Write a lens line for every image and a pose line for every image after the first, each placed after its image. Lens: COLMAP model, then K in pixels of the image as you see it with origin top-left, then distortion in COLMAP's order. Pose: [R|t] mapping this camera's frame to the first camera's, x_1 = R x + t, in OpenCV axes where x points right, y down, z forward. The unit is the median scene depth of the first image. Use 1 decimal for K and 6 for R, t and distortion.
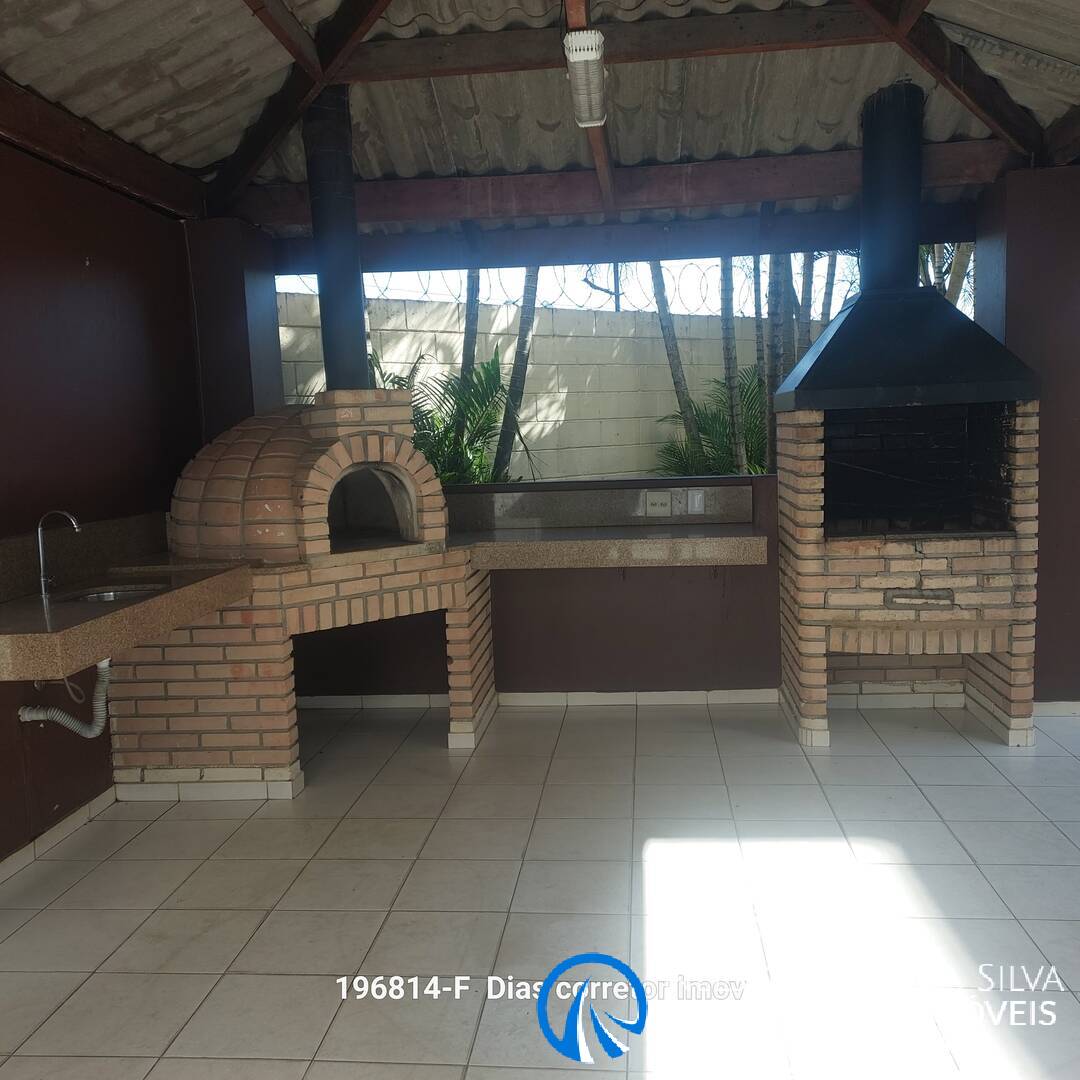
lens RADIAL K [[1029.2, 0, 541.3], [0, 1029.2, 544.6], [0, 0, 1]] dist [0.084118, 0.000000]
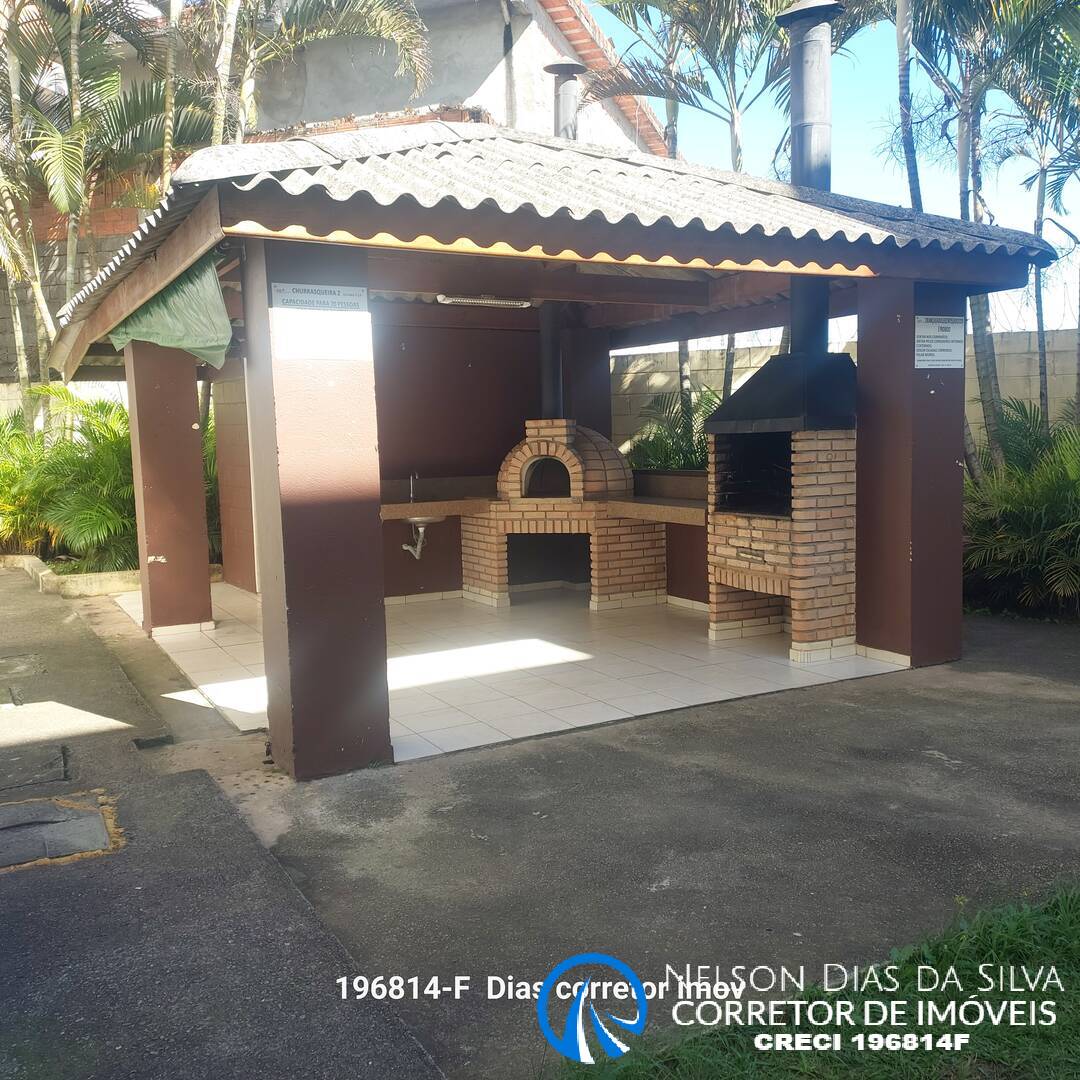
lens RADIAL K [[1029.2, 0, 542.8], [0, 1029.2, 535.8], [0, 0, 1]] dist [0.084118, 0.000000]
pose [[0.558941, 0.101723, -0.822944, 1.474728], [-0.091452, 0.993955, 0.060747, -0.043175], [0.824149, 0.041306, 0.564865, -0.141393]]
